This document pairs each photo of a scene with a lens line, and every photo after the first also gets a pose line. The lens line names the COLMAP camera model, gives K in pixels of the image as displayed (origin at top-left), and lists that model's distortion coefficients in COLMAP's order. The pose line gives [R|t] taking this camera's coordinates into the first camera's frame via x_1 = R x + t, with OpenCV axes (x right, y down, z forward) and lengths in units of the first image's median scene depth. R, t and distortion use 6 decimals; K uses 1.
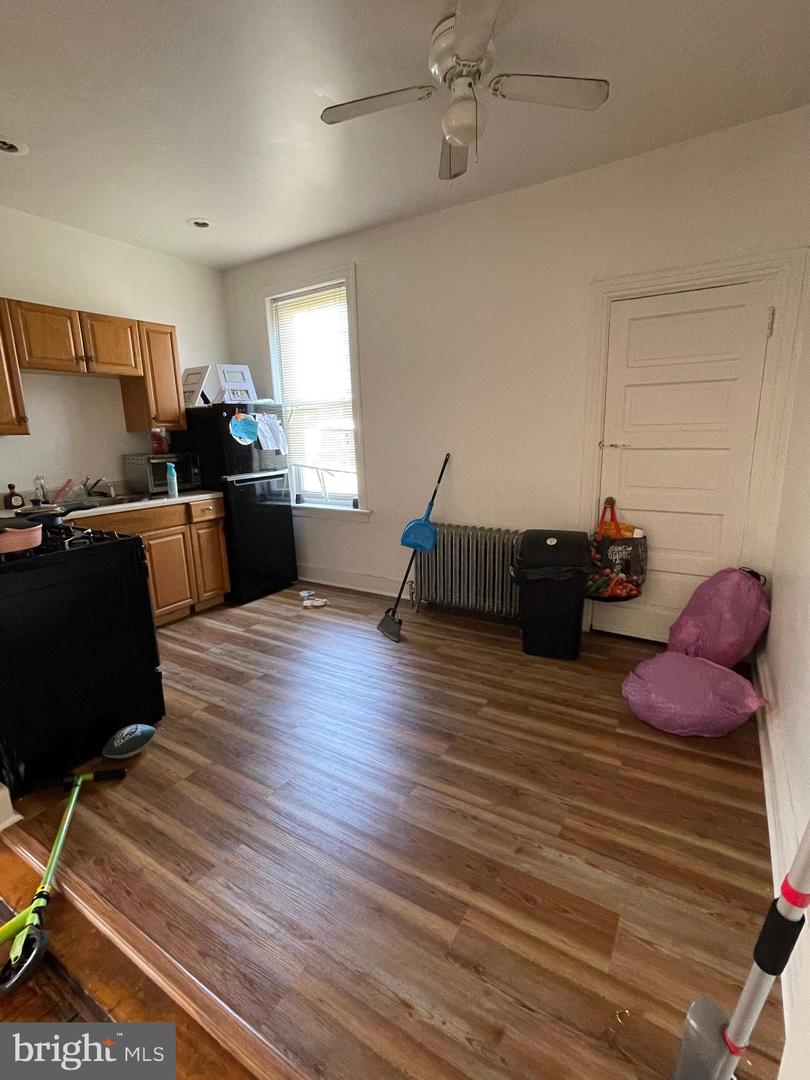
lens RADIAL K [[501.8, 0, 400.9], [0, 501.8, 544.1], [0, 0, 1]] dist [-0.012087, -0.000026]
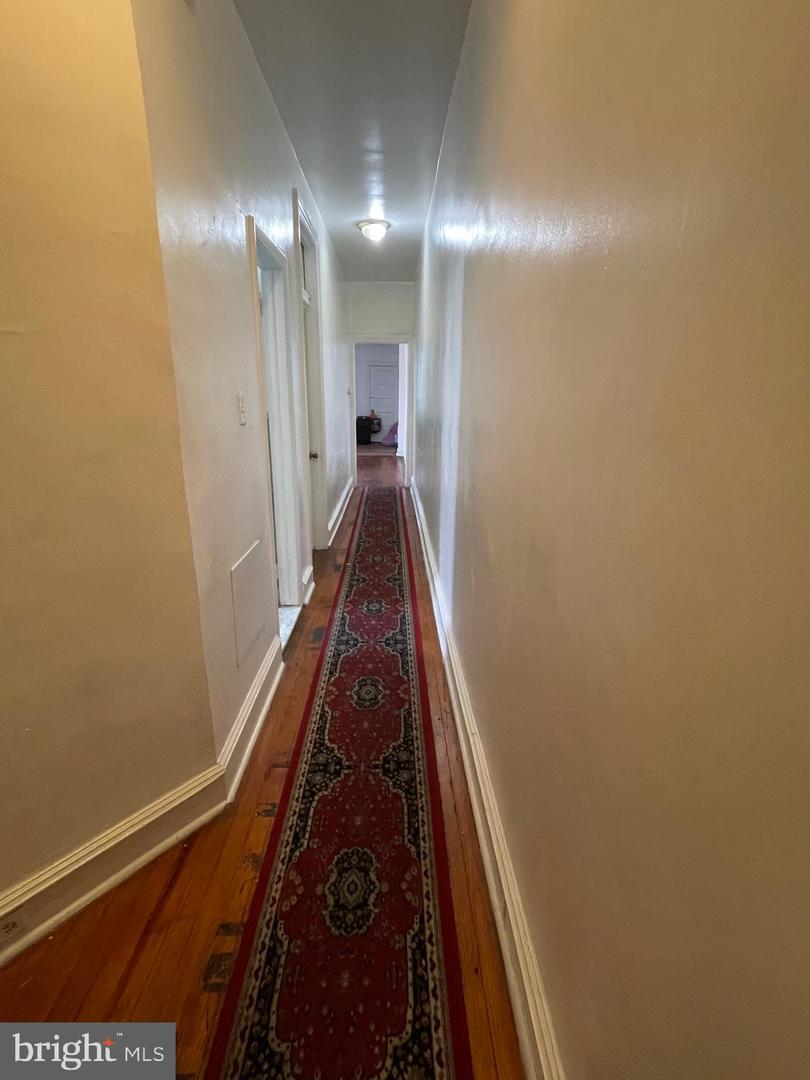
lens RADIAL K [[501.8, 0, 404.3], [0, 501.8, 540.0], [0, 0, 1]] dist [-0.012087, -0.000026]
pose [[0.831768, -0.127012, 0.540397, -1.889415], [0.097091, 0.991753, 0.083657, 0.704553], [-0.546566, -0.017116, 0.837241, -2.892260]]
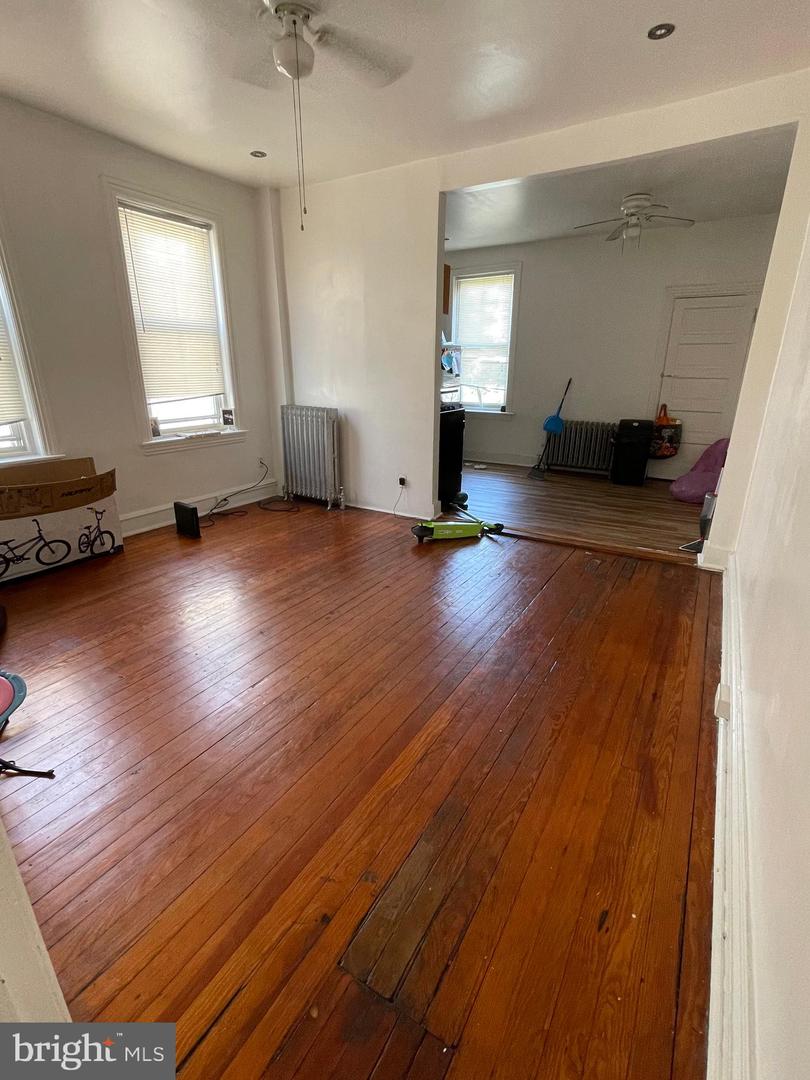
lens RADIAL K [[501.8, 0, 406.0], [0, 501.8, 538.8], [0, 0, 1]] dist [-0.012087, -0.000026]
pose [[0.999508, 0.025369, 0.018450, -0.569186], [-0.027218, 0.993773, 0.108046, 0.231275], [-0.015594, -0.108495, 0.993975, -0.903115]]
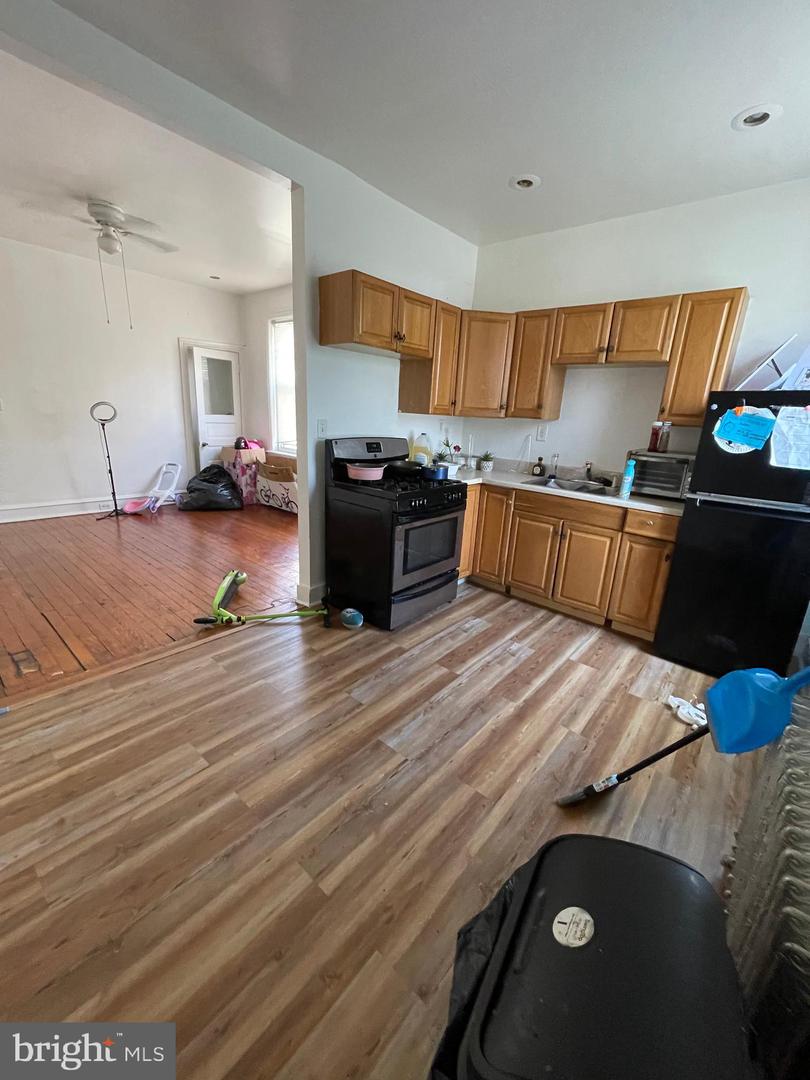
lens RADIAL K [[436.1, 0, 408.0], [0, 436.1, 539.6], [0, 0, 1]] dist [-0.000833, 0.001234]
pose [[-0.146040, 0.294312, -0.944485, 0.403410], [-0.270444, 0.906476, 0.324285, -0.195787], [0.951595, 0.302789, -0.052787, 0.773564]]
